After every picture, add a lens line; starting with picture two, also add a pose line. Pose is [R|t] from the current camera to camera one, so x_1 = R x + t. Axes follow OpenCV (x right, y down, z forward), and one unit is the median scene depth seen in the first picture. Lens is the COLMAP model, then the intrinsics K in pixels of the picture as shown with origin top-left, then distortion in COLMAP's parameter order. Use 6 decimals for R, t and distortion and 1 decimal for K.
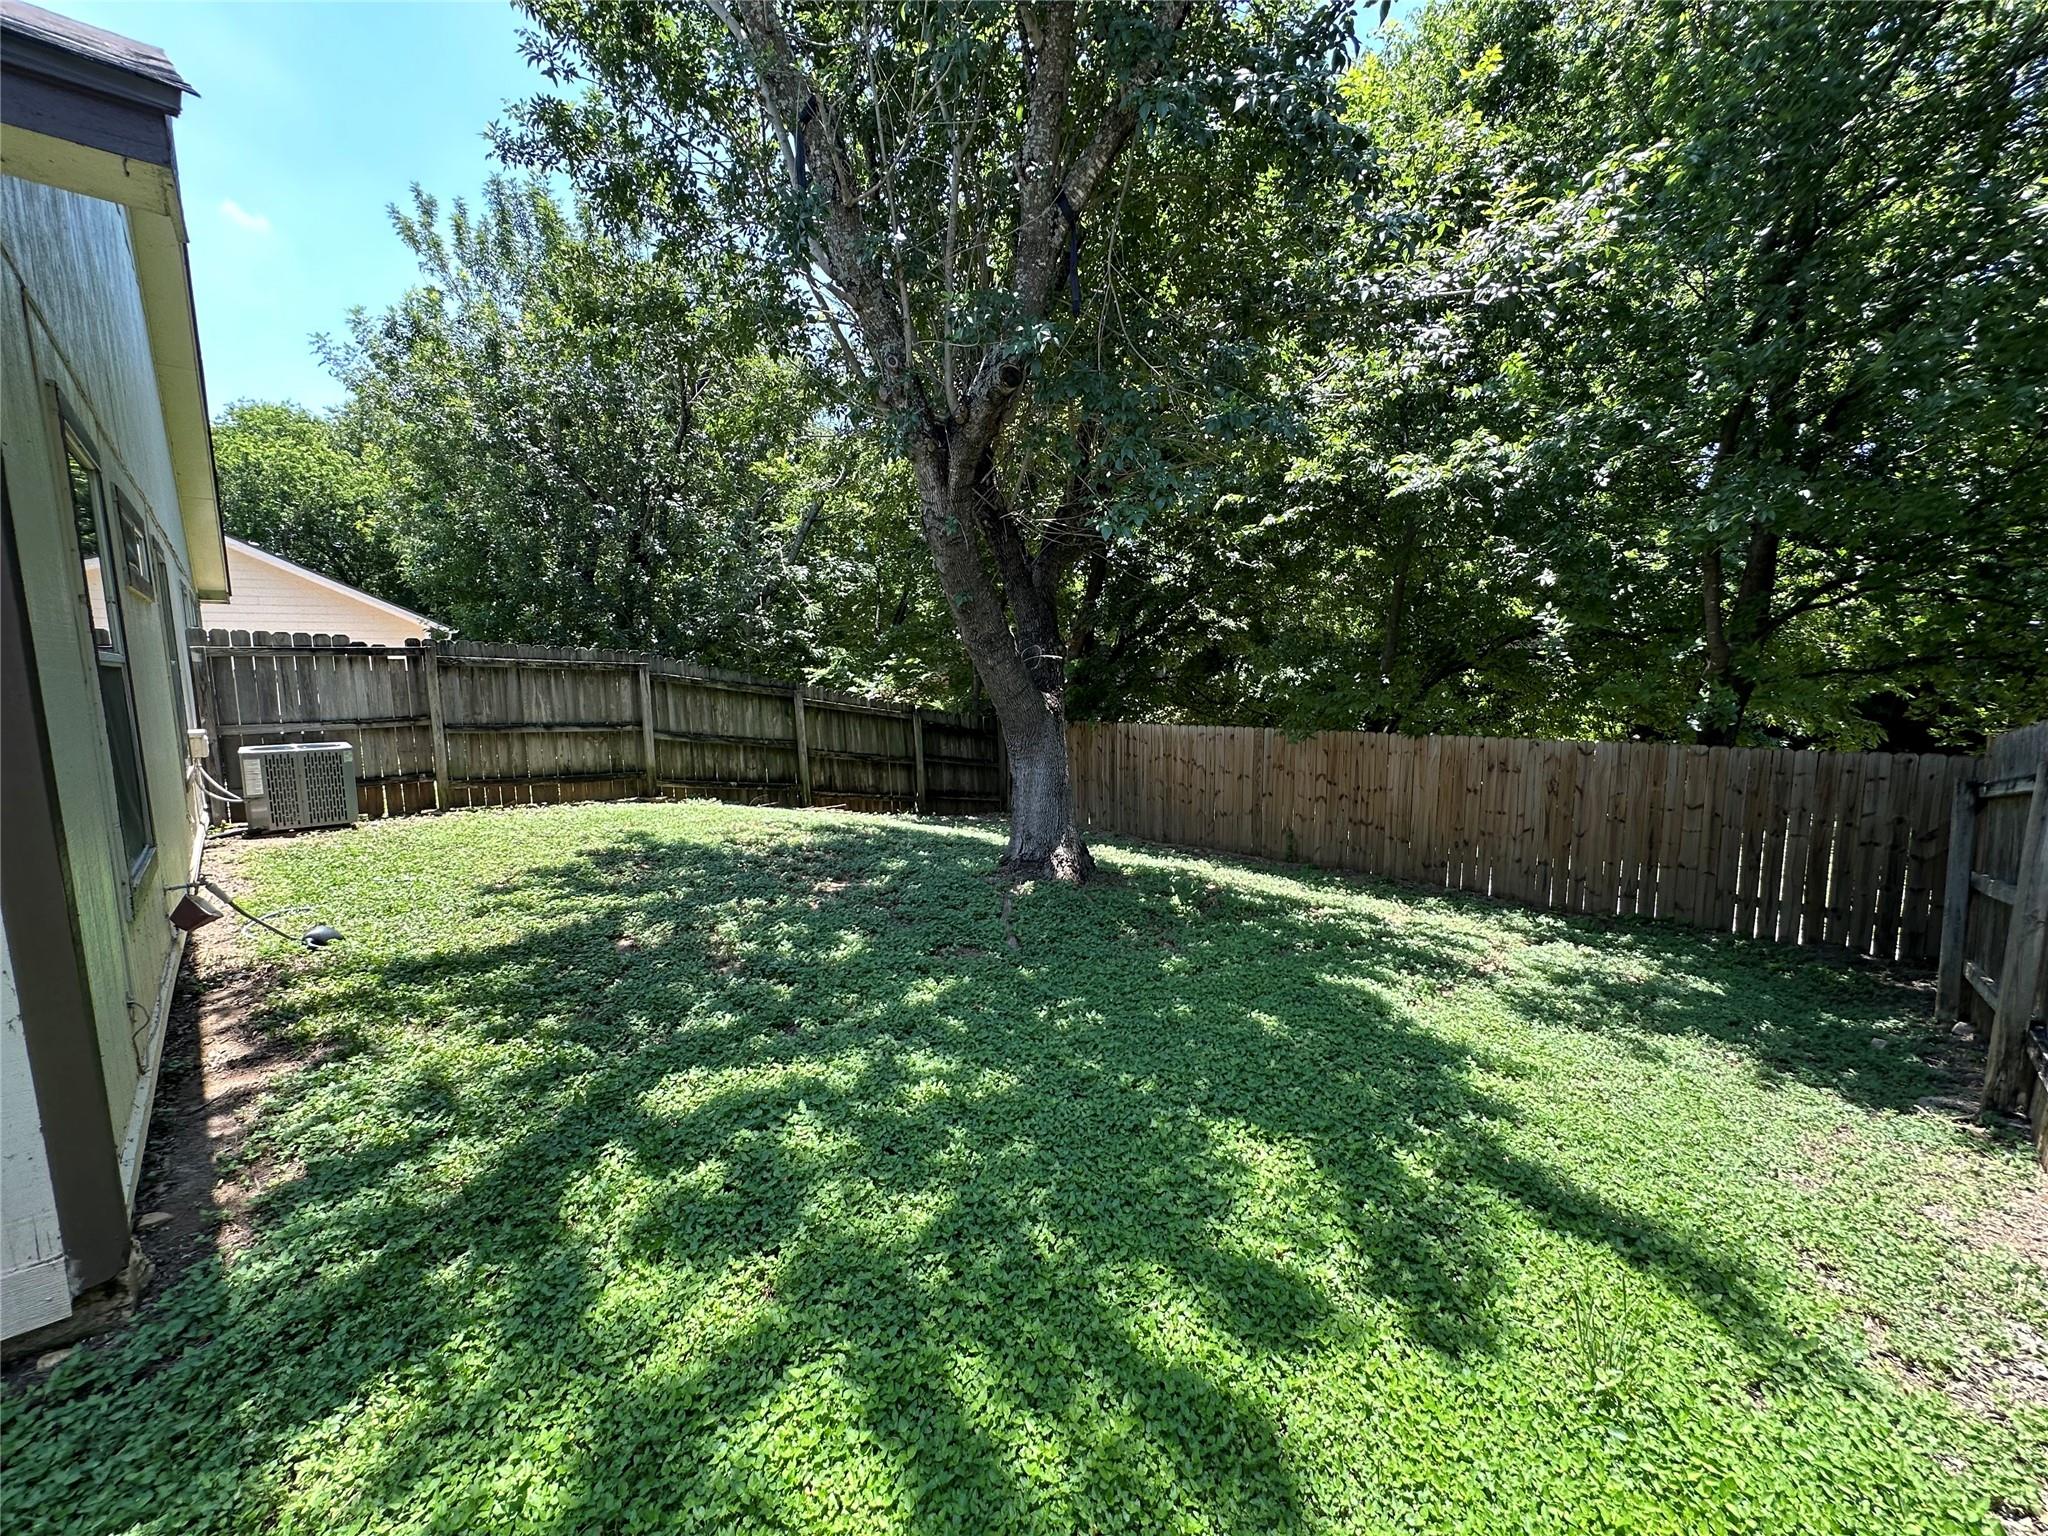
lens RADIAL K [[818.1, 0, 1026.6], [0, 818.1, 771.6], [0, 0, 1]] dist [0.002771, 0.000346]
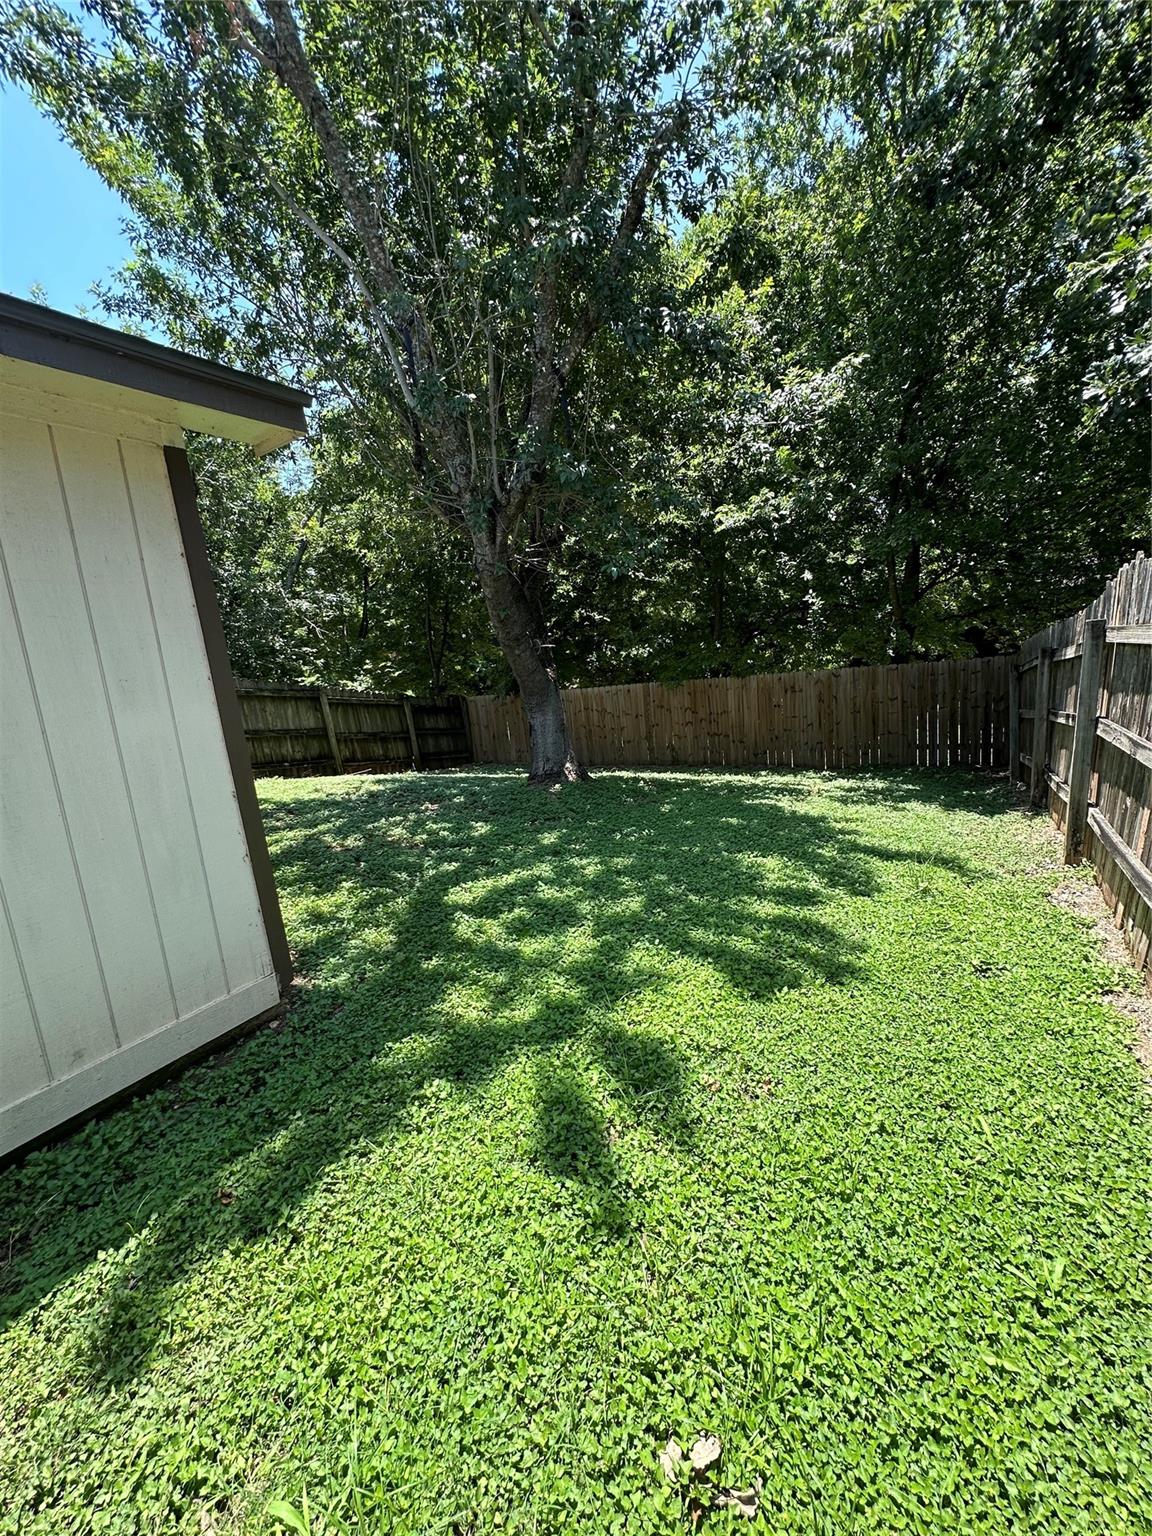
lens RADIAL K [[613.6, 0, 569.0], [0, 613.6, 767.2], [0, 0, 1]] dist [0.002771, 0.000346]
pose [[0.967136, -0.132843, 0.216797, -0.241543], [0.122104, 0.990562, 0.062264, 0.027029], [-0.223022, -0.033746, 0.974229, -0.208404]]
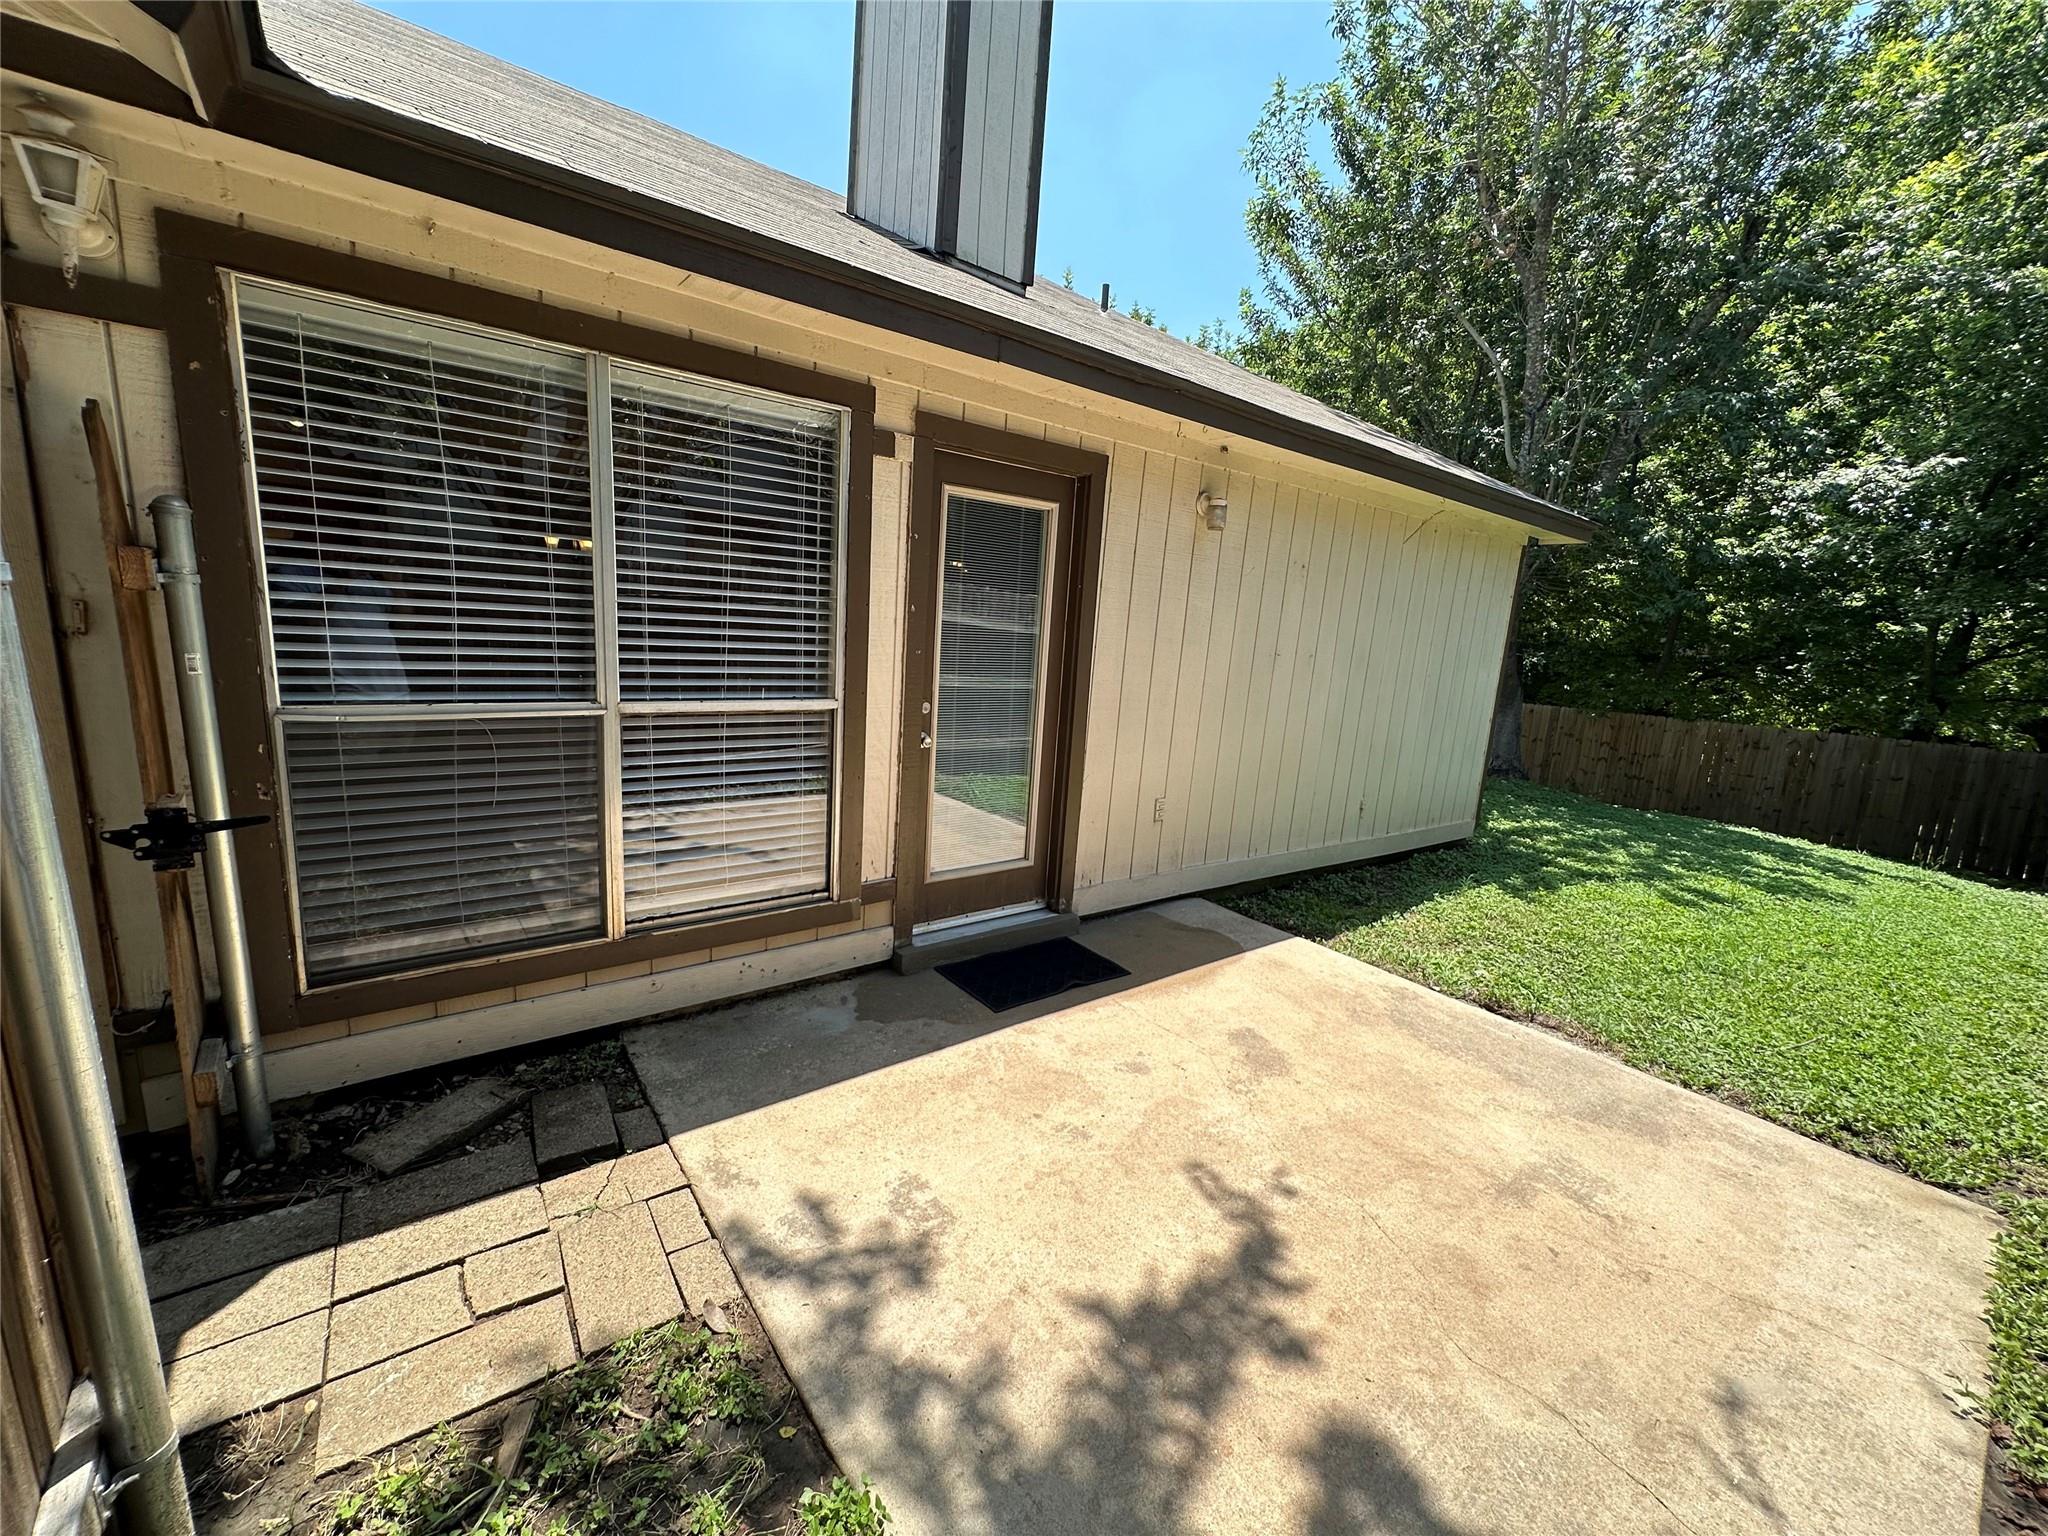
lens RADIAL K [[817.6, 0, 1018.3], [0, 817.6, 764.1], [0, 0, 1]] dist [0.000901, 0.000096]
pose [[0.992616, 0.090130, -0.081179, -0.949261], [-0.086915, 0.995317, 0.042319, 0.123103], [0.084613, -0.034950, 0.995801, -0.914566]]
